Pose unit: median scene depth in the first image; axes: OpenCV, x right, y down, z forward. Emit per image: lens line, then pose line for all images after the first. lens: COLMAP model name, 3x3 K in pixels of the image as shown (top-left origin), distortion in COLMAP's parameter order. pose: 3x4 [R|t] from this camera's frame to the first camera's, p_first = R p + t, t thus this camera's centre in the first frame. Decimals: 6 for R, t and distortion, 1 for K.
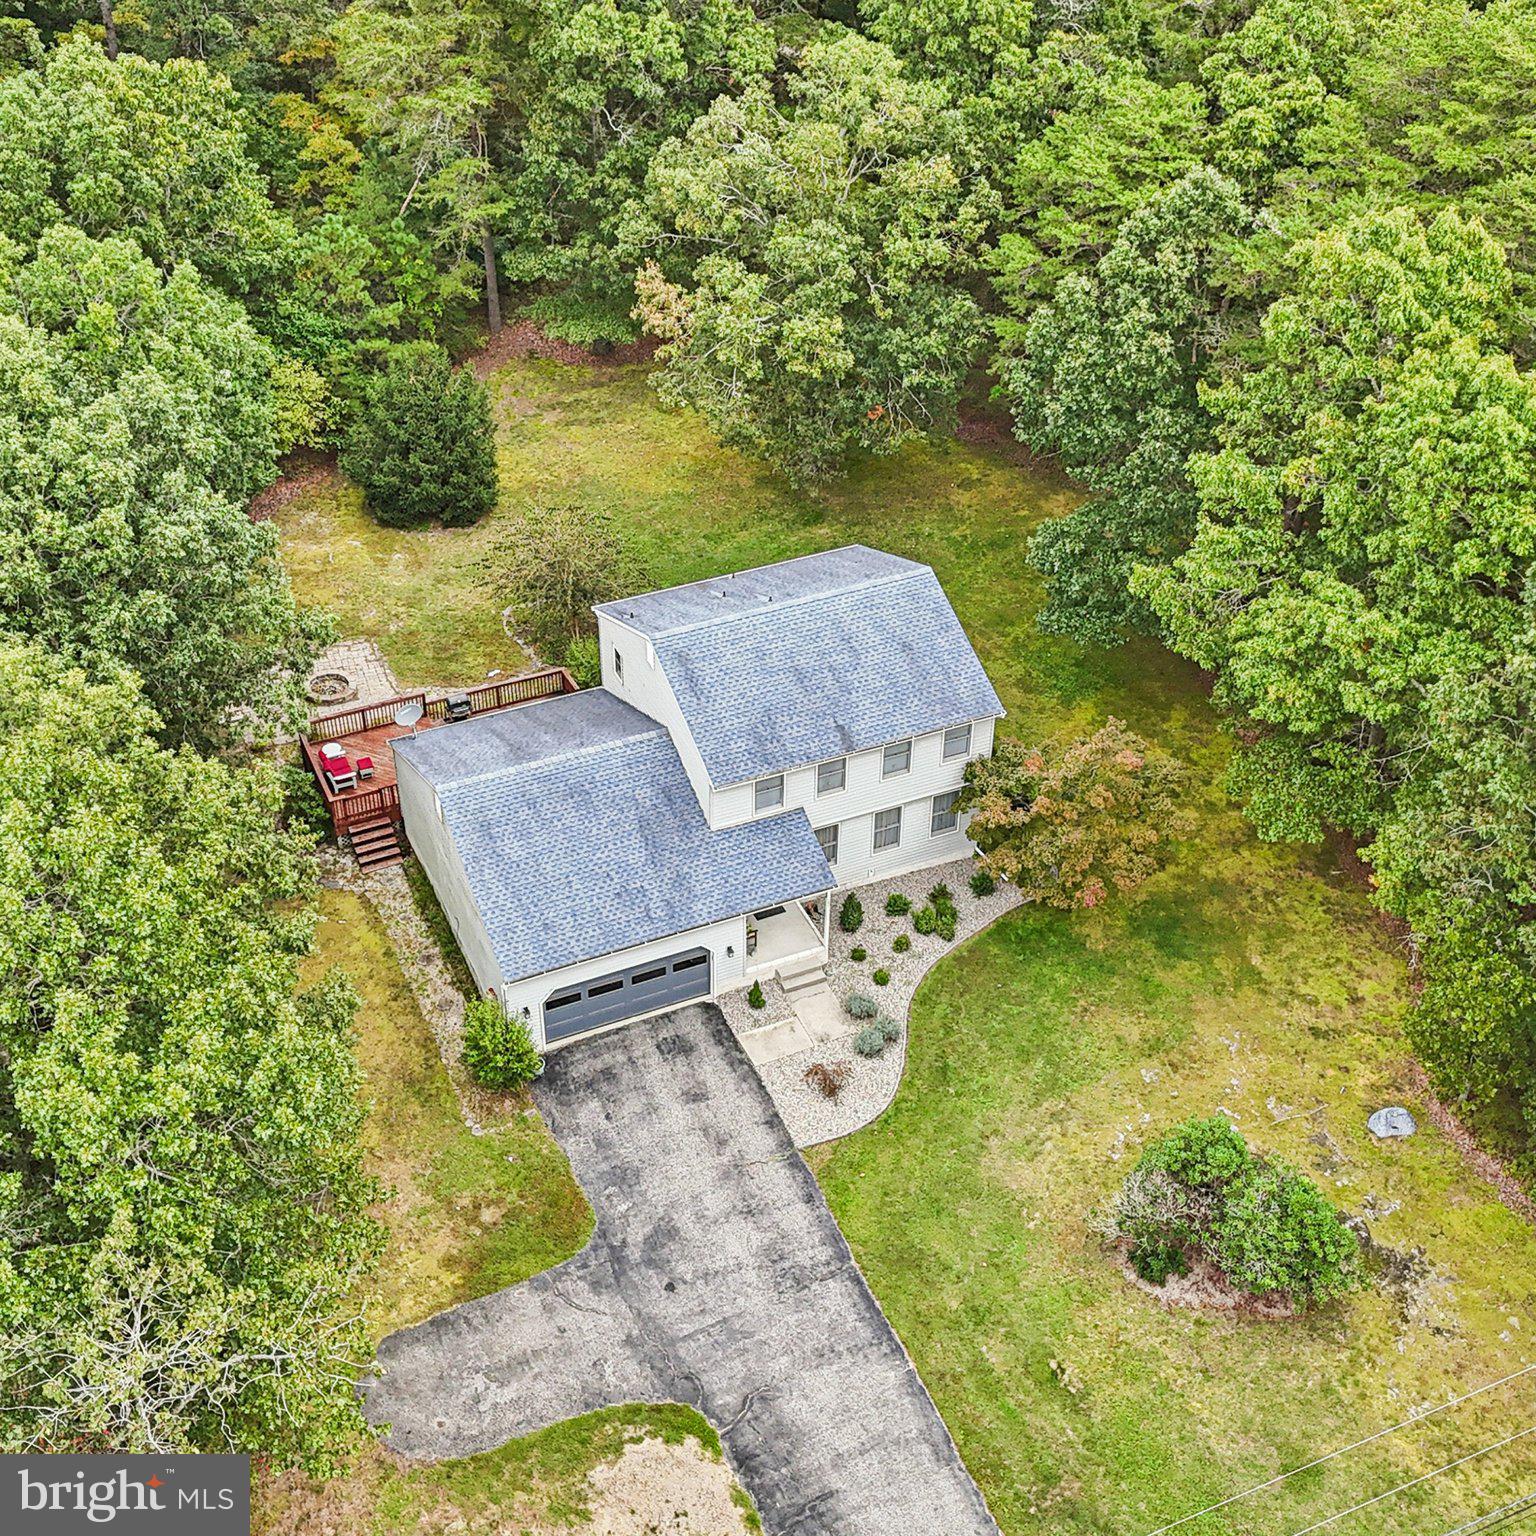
lens RADIAL K [[2046.3, 0, 768.9], [0, 2046.3, 761.1], [0, 0, 1]] dist [0.185162, -0.507966]
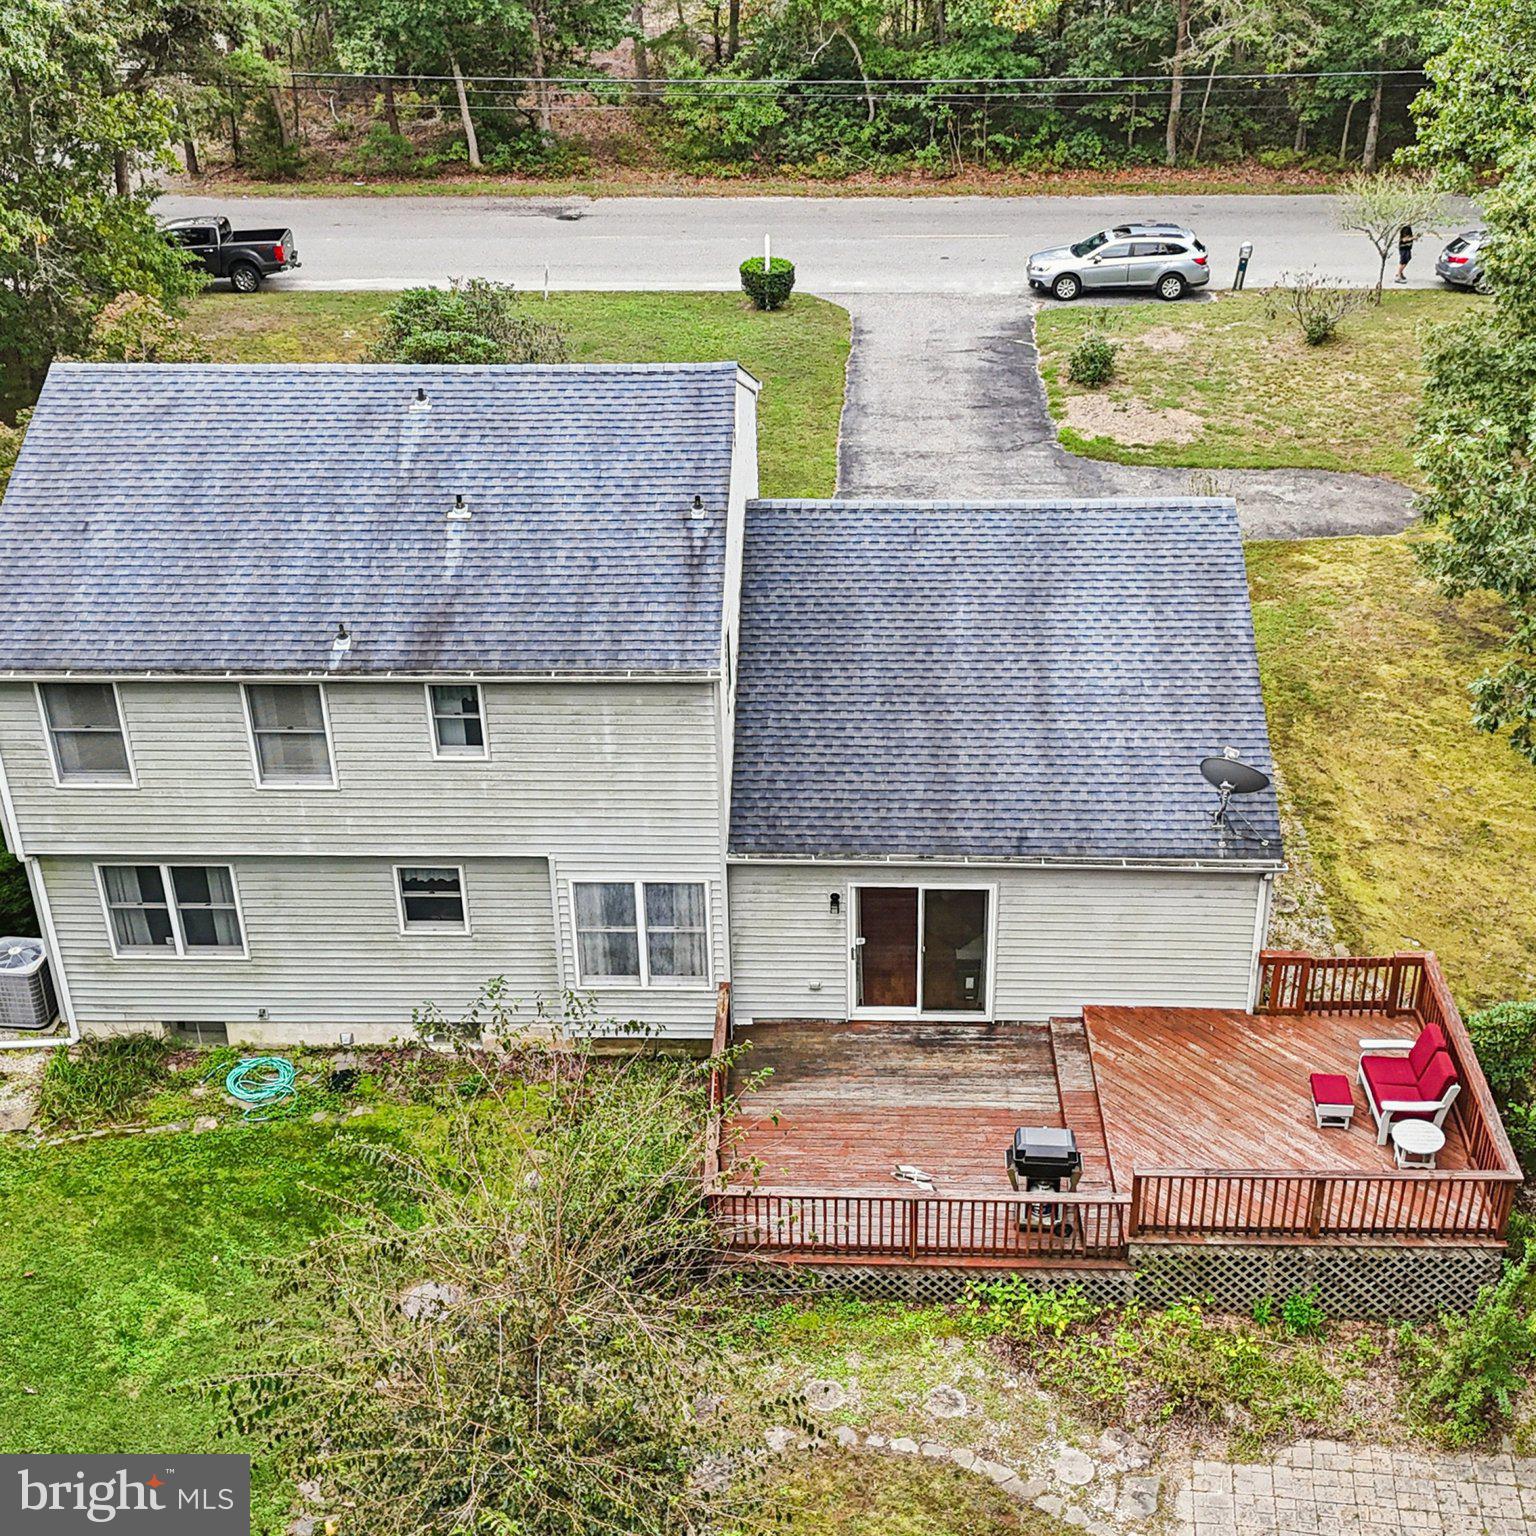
lens RADIAL K [[2107.0, 0, 774.6], [0, 2107.0, 773.1], [0, 0, 1]] dist [0.194274, -0.520973]
pose [[-0.896301, -0.218041, 0.386137, -0.262543], [0.281031, 0.394278, 0.874967, -0.426406], [-0.343024, 0.892750, -0.292115, 1.186483]]
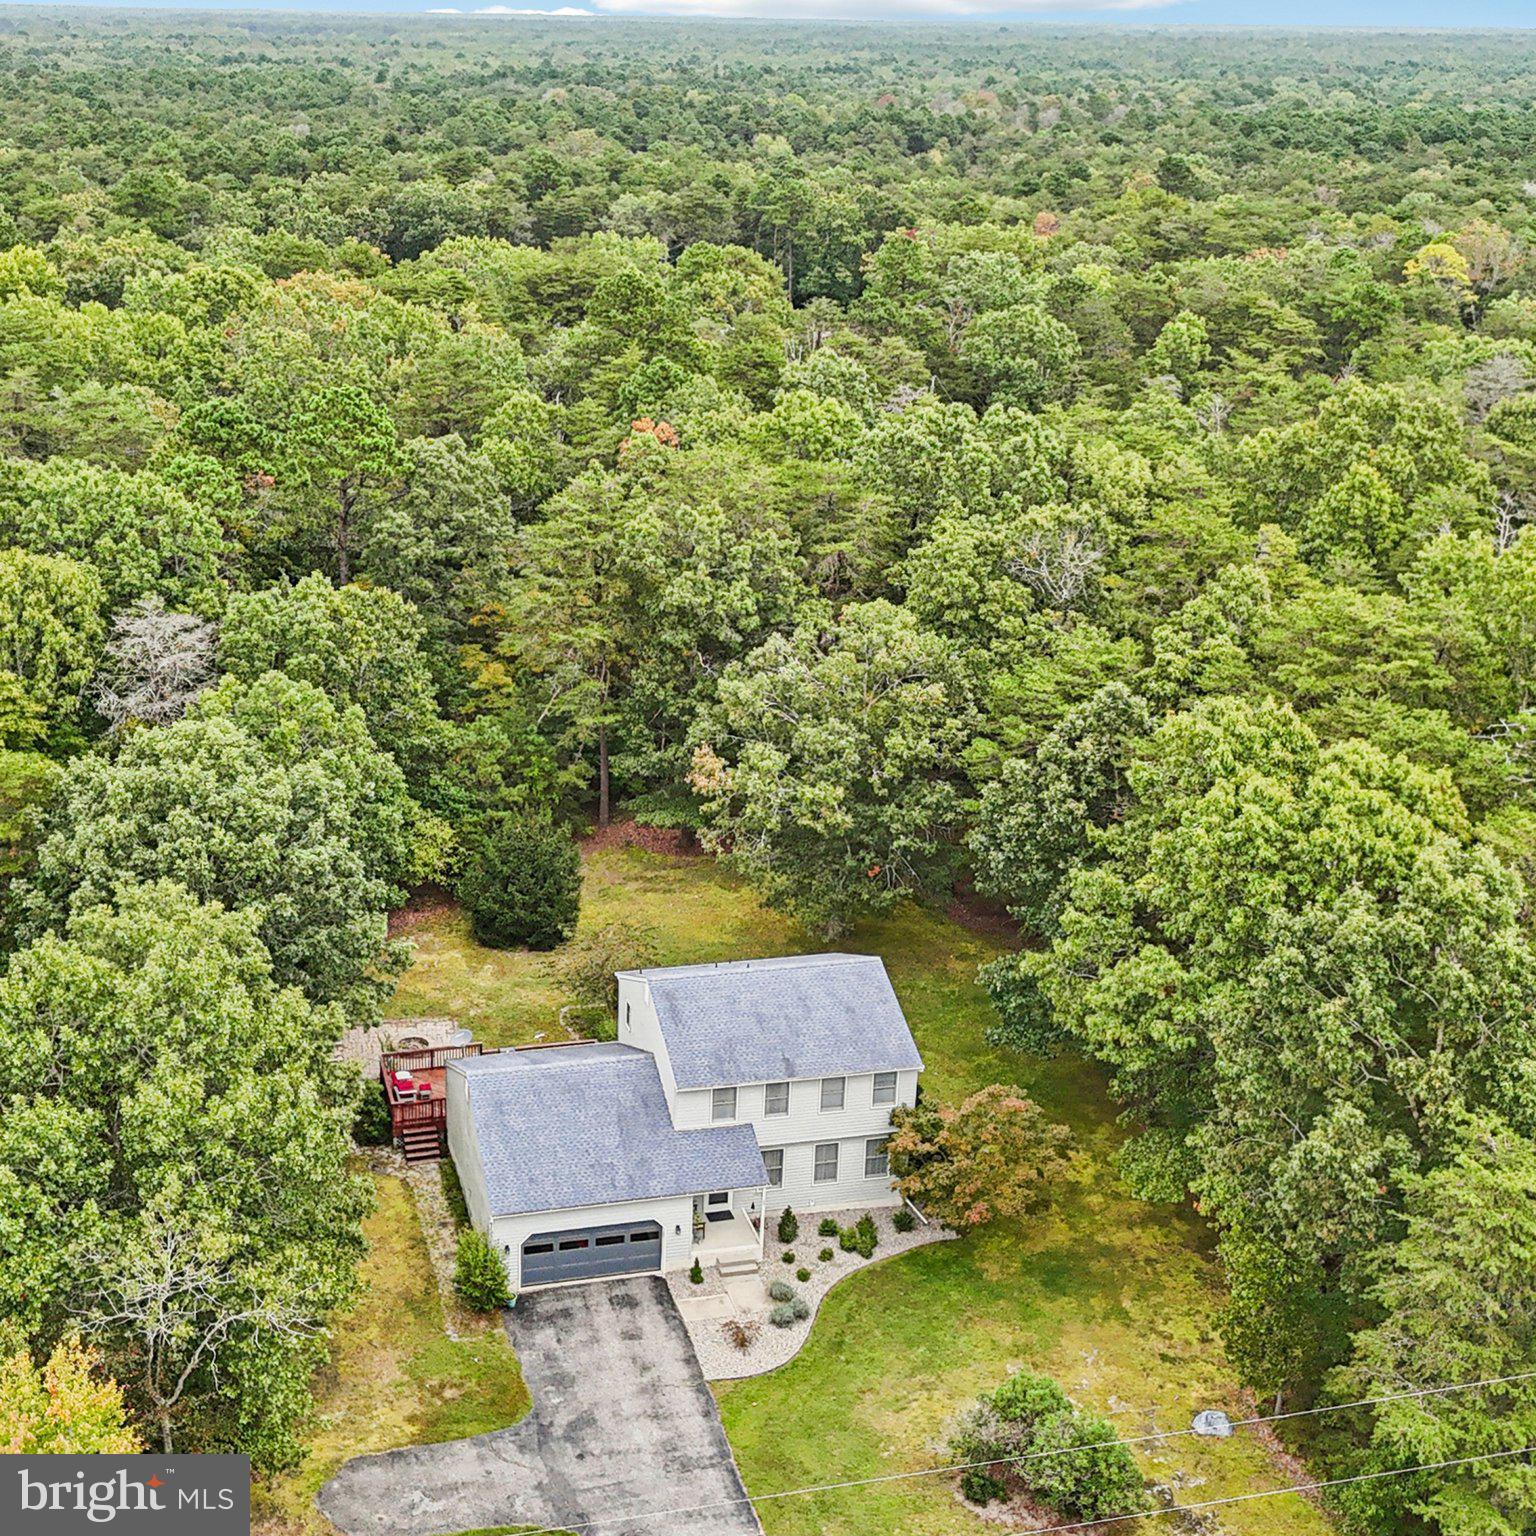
lens RADIAL K [[2109.6, 0, 648.9], [0, 2109.6, 744.7], [0, 0, 1]] dist [0.161059, -0.332546]
pose [[0.984003, 0.066743, -0.165176, 0.149004], [-0.117985, 0.938838, -0.323515, 0.224771], [0.133481, 0.337828, 0.931695, -0.278873]]
